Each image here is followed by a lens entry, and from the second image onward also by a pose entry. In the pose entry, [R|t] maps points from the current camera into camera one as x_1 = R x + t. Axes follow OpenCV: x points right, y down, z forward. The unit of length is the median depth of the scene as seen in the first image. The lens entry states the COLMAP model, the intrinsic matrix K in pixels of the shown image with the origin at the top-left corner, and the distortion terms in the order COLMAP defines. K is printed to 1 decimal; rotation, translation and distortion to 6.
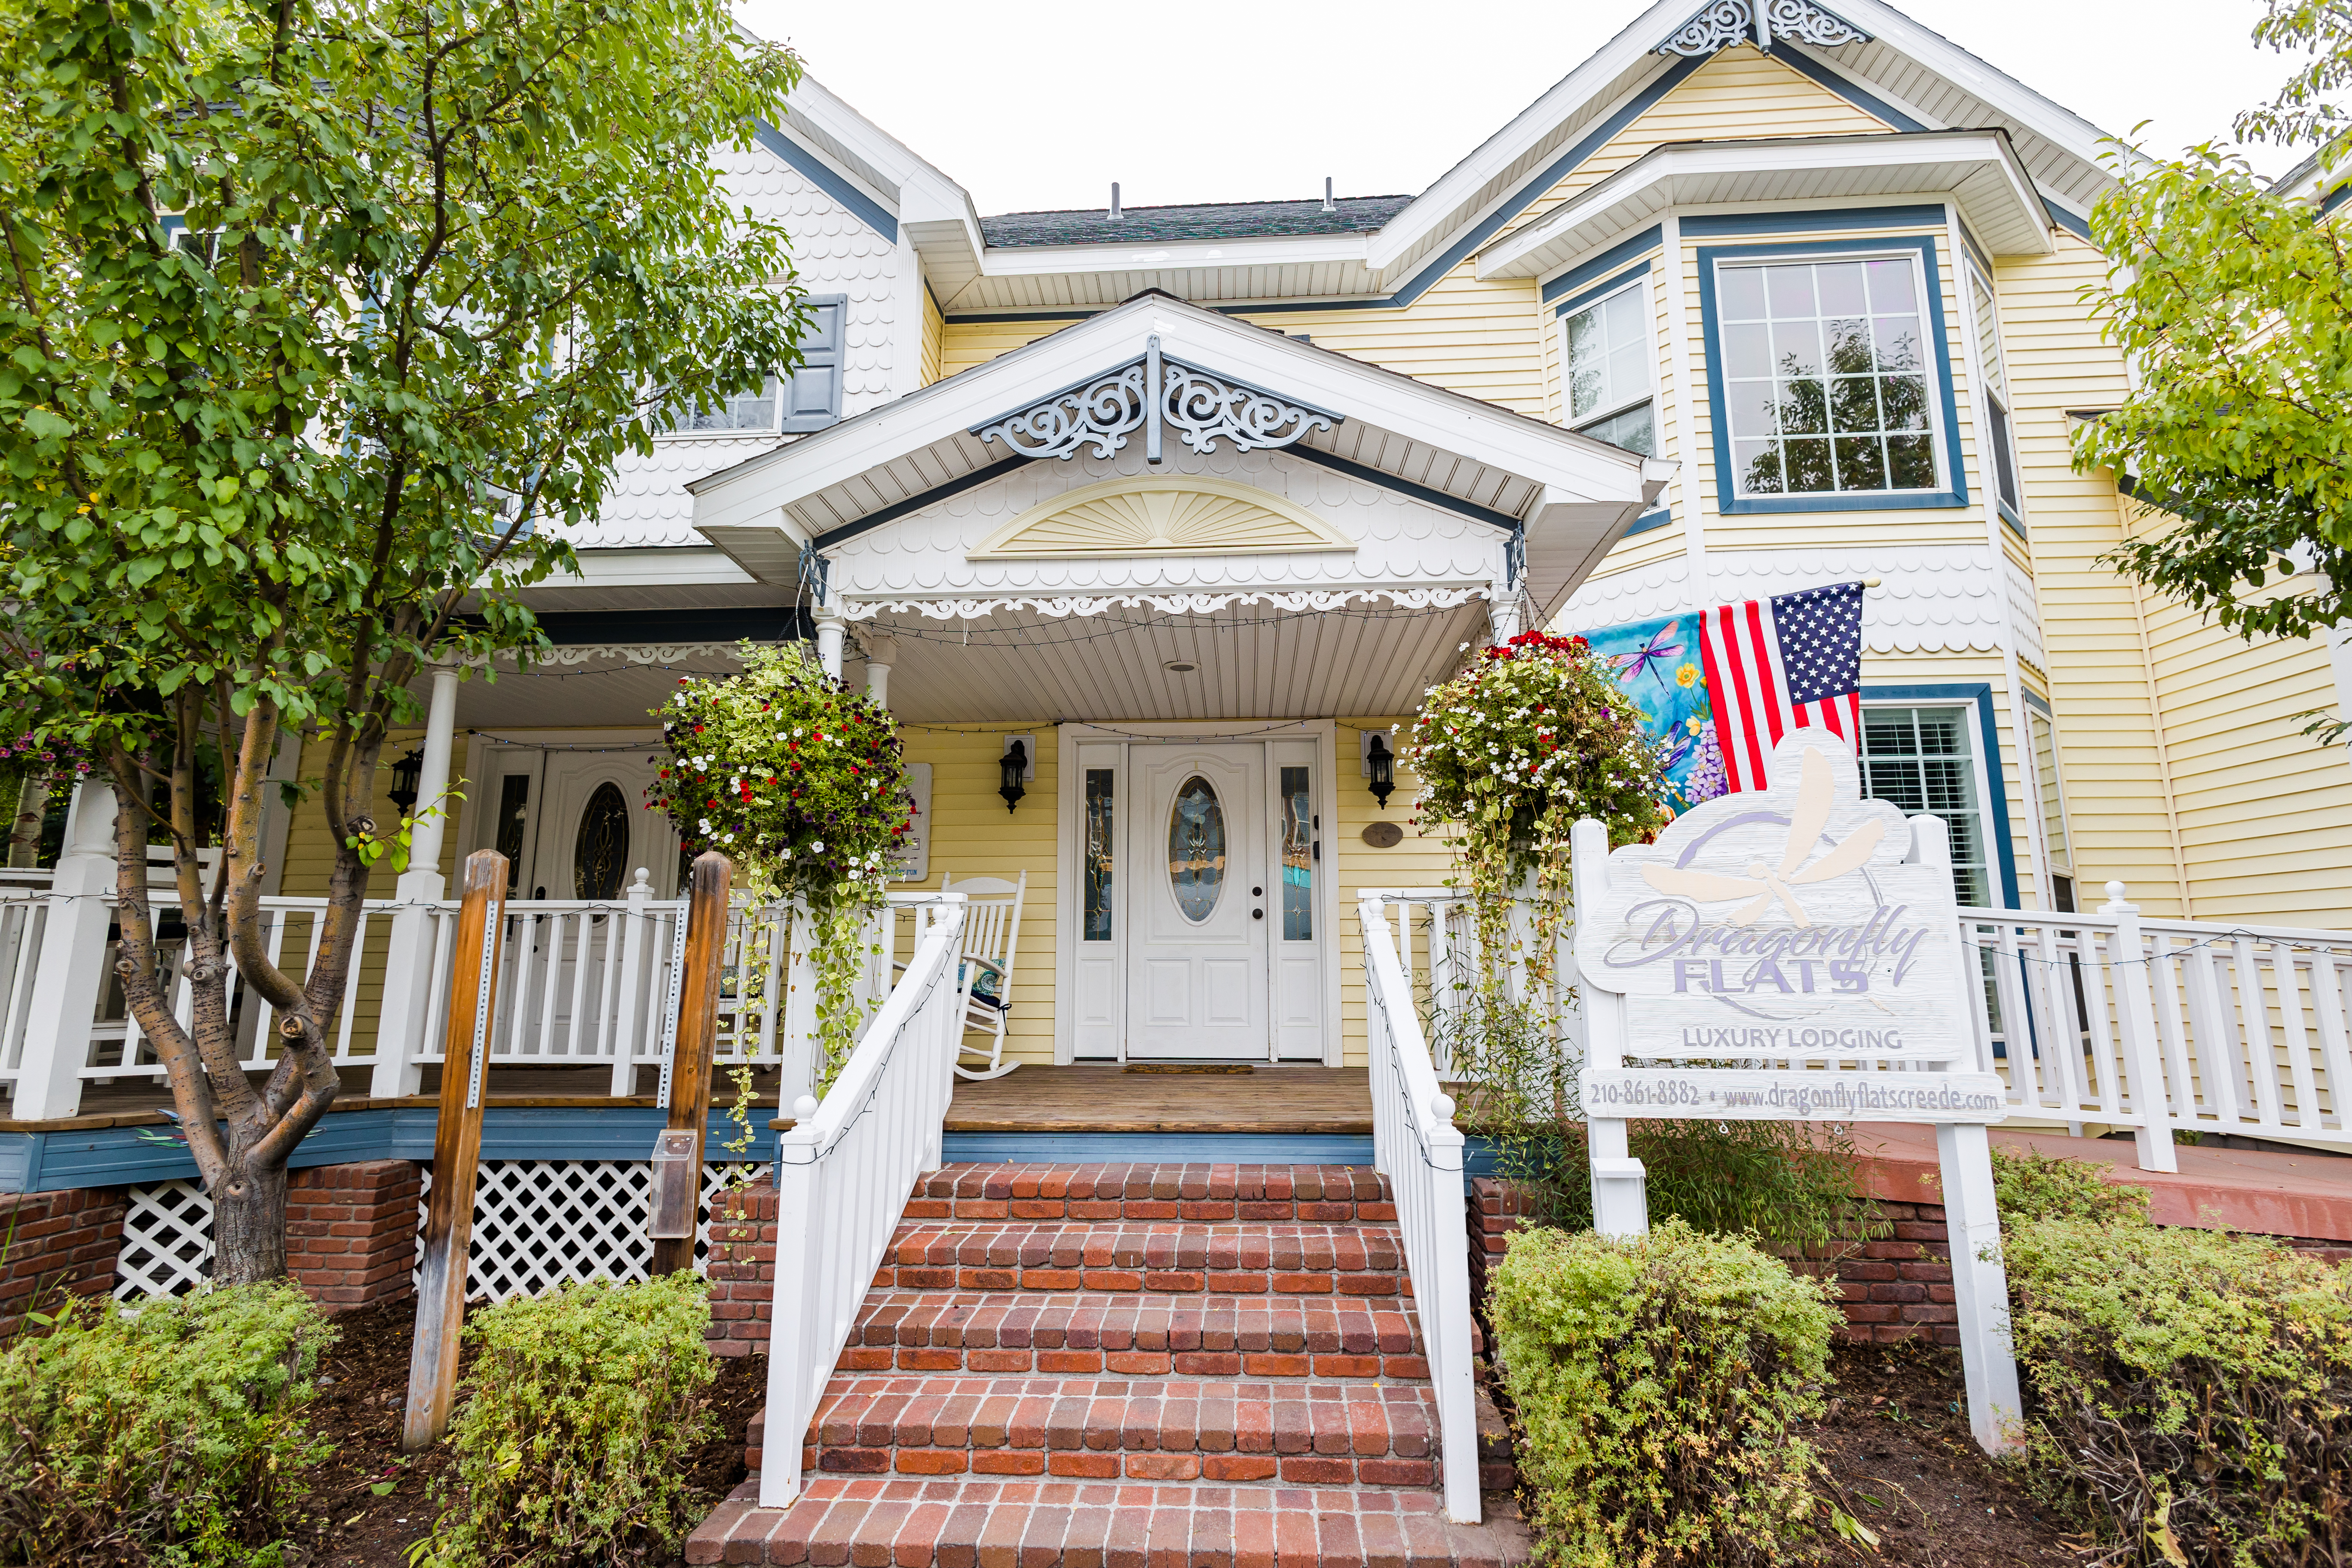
lens RADIAL K [[1112.8, 0, 1173.8], [0, 1112.8, 780.5], [0, 0, 1]] dist [0.009969, 0.001241]
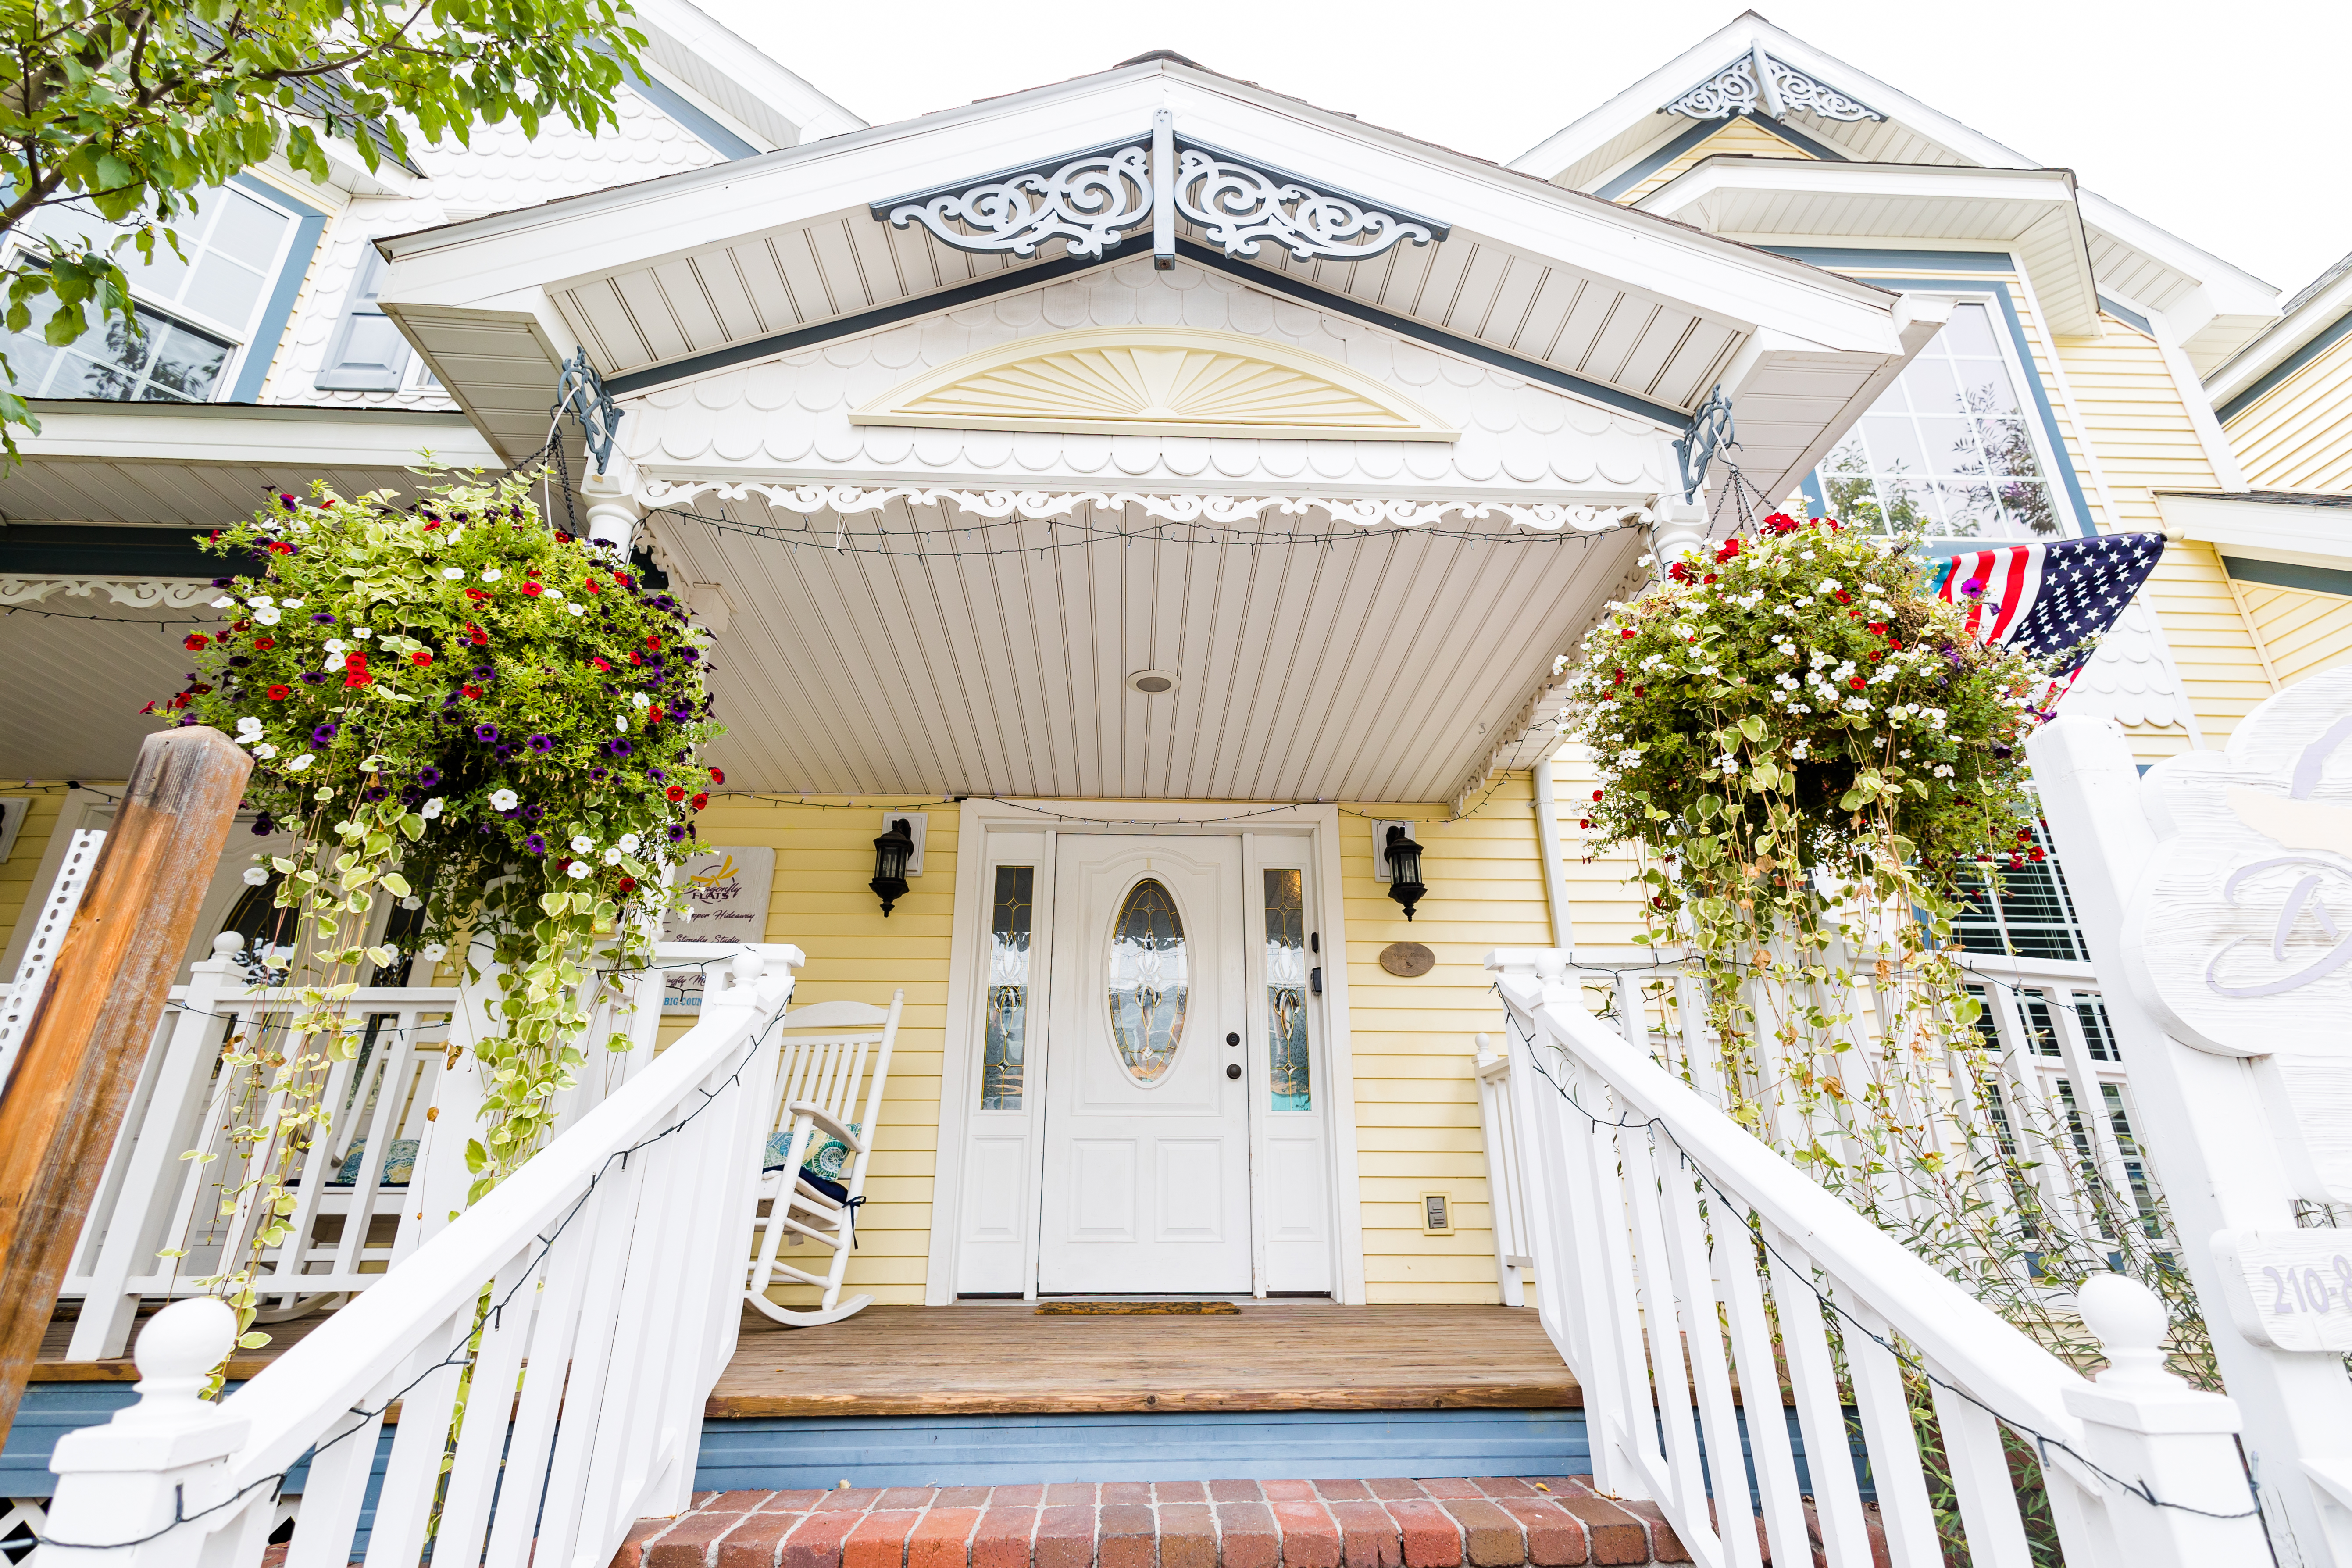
lens RADIAL K [[1112.9, 0, 1173.8], [0, 1112.9, 780.5], [0, 0, 1]] dist [0.009969, 0.001241]
pose [[0.993710, 0.041585, 0.103979, -0.062186], [-0.018513, 0.976723, -0.213702, 0.133019], [-0.110446, 0.210433, 0.971349, 0.413271]]
